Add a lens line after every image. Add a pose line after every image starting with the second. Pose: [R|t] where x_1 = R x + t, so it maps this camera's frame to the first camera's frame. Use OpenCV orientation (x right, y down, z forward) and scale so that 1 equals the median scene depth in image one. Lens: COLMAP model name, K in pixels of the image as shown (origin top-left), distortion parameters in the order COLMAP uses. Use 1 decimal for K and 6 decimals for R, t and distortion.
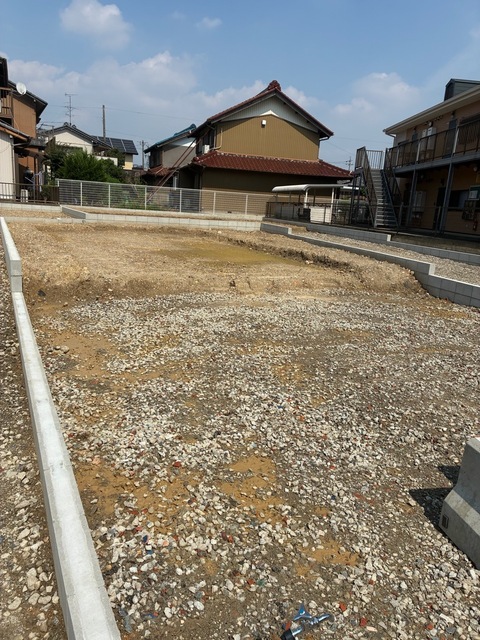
lens RADIAL K [[481.7, 0, 258.0], [0, 481.7, 319.2], [0, 0, 1]] dist [-0.001971, -0.007643]
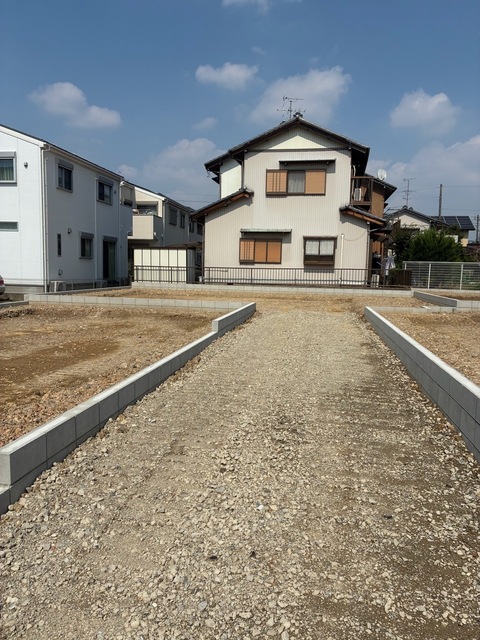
lens RADIAL K [[486.6, 0, 248.1], [0, 486.6, 318.8], [0, 0, 1]] dist [0.012199, 0.003822]
pose [[0.801329, 0.010185, -0.598138, -0.081838], [-0.105722, 0.986528, -0.124838, -0.025640], [0.588808, 0.163273, 0.791610, 0.070943]]
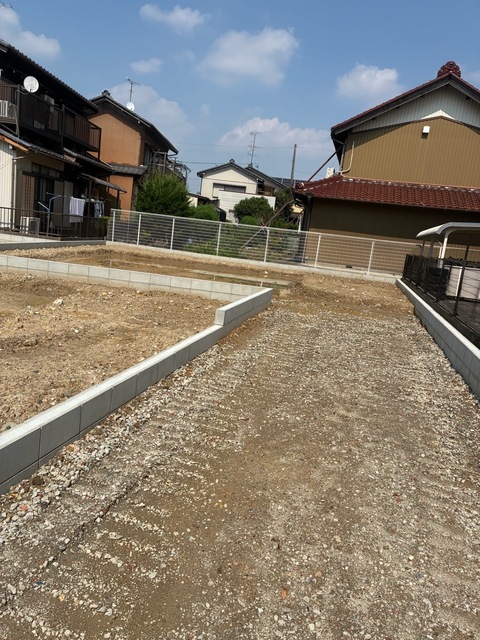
lens RADIAL K [[485.6, 0, 240.0], [0, 485.6, 320.0], [0, 0, 1]] dist [-0.001650, -0.008573]
pose [[0.864135, 0.121870, -0.488281, 0.148145], [-0.172478, 0.983194, -0.059848, -0.094035], [0.472781, 0.135934, 0.870632, 0.397623]]
